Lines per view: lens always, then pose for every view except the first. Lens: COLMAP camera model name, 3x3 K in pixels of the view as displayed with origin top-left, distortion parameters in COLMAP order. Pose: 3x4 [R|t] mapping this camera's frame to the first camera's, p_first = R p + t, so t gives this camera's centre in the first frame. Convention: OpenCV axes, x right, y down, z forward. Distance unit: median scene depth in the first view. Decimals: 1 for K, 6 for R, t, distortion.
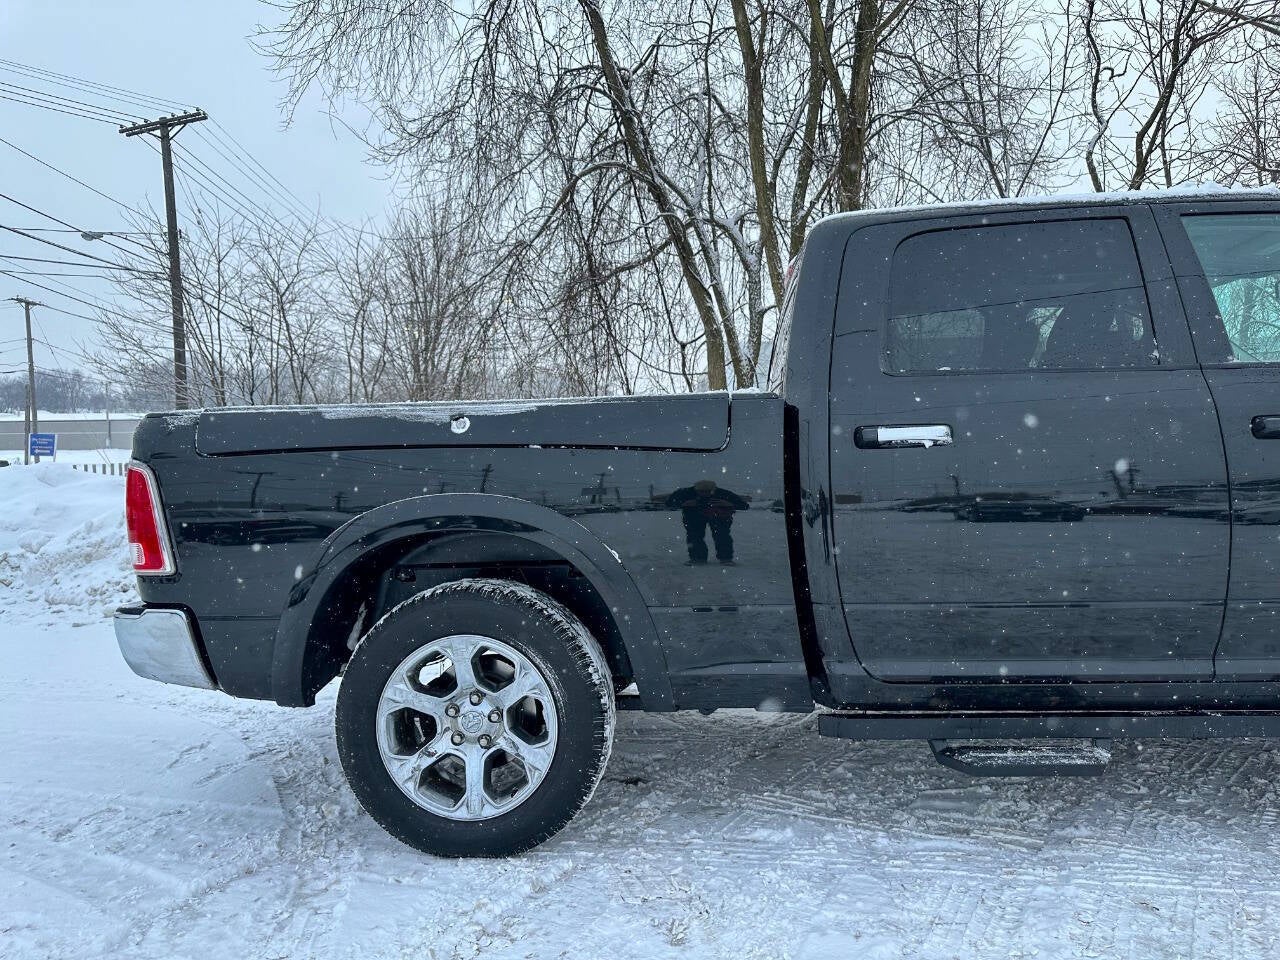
lens RADIAL K [[900.5, 0, 642.5], [0, 900.5, 485.4], [0, 0, 1]] dist [0.045565, -0.056336]
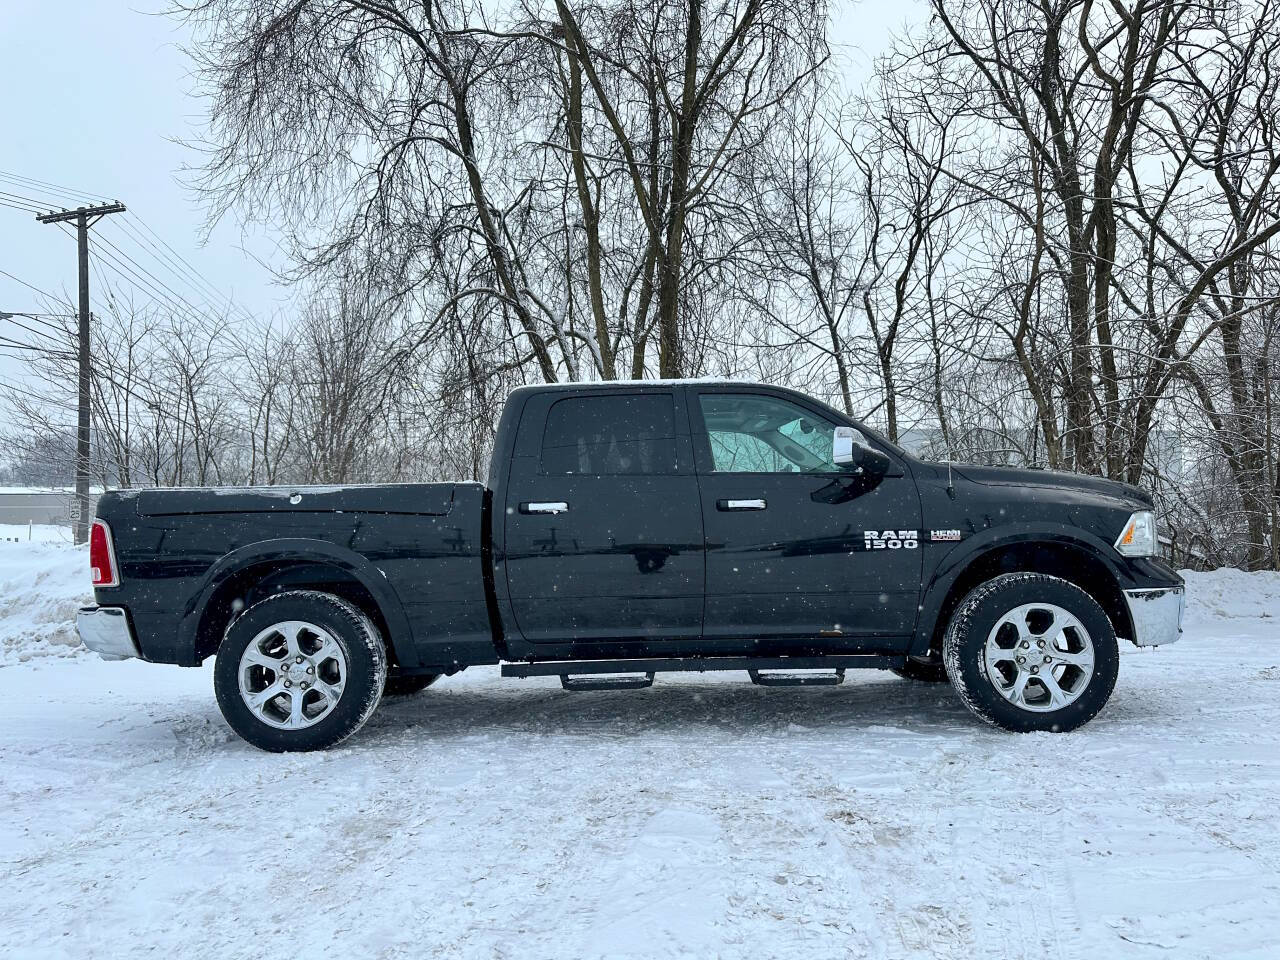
lens RADIAL K [[900.5, 0, 651.5], [0, 900.5, 484.1], [0, 0, 1]] dist [0.045565, -0.056336]
pose [[0.995103, 0.013803, 0.097871, 0.074087], [-0.004894, 0.995868, -0.090684, 0.014071], [-0.098719, 0.089761, 0.991059, -0.192744]]
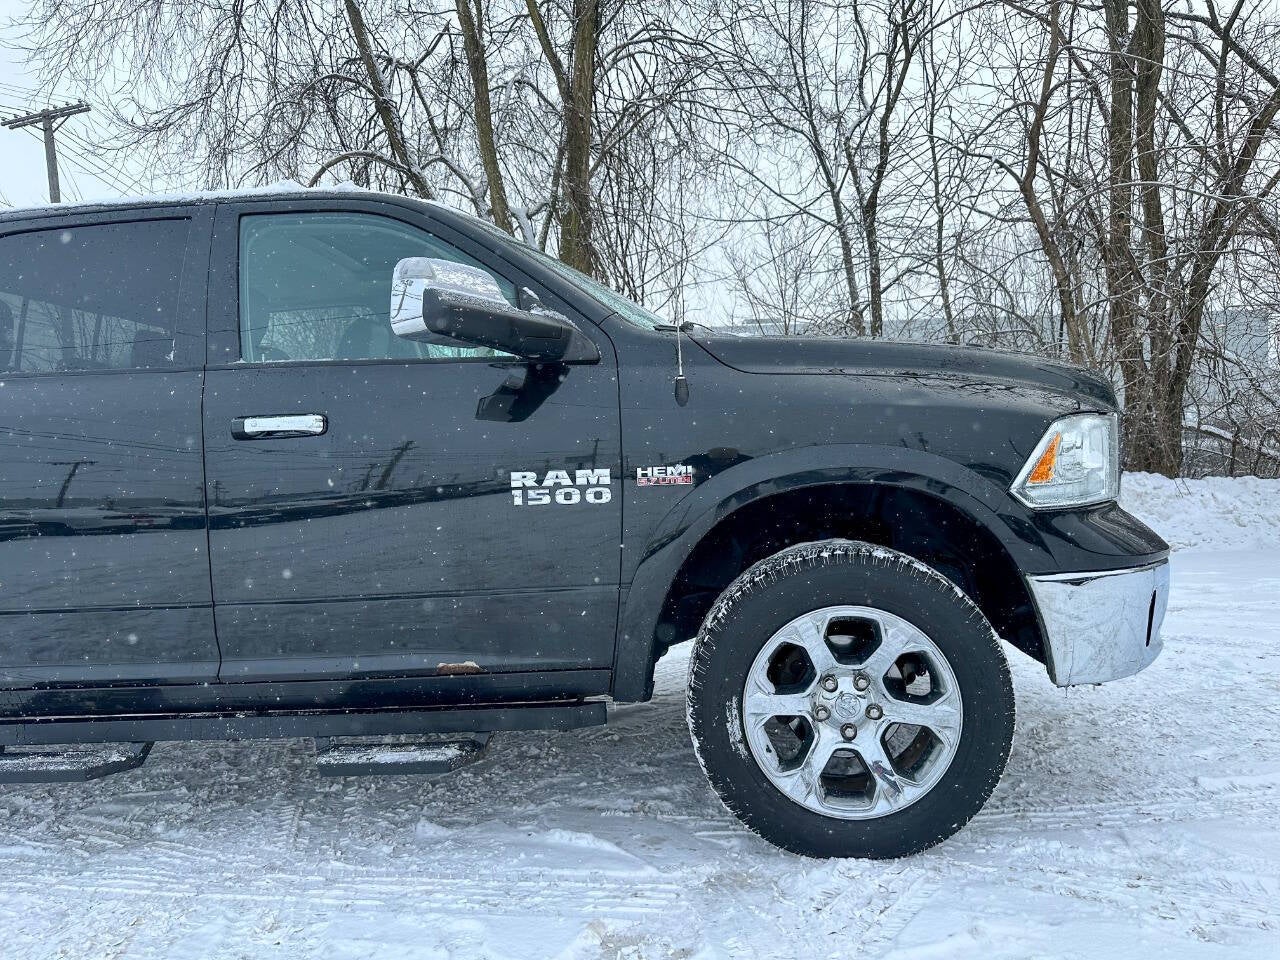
lens RADIAL K [[900.5, 0, 642.8], [0, 900.5, 472.7], [0, 0, 1]] dist [0.045565, -0.056336]
pose [[0.999660, -0.018183, 0.018690, 0.240134], [0.018123, 0.999830, 0.003365, -0.002436], [-0.018748, -0.003026, 0.999820, -0.001701]]
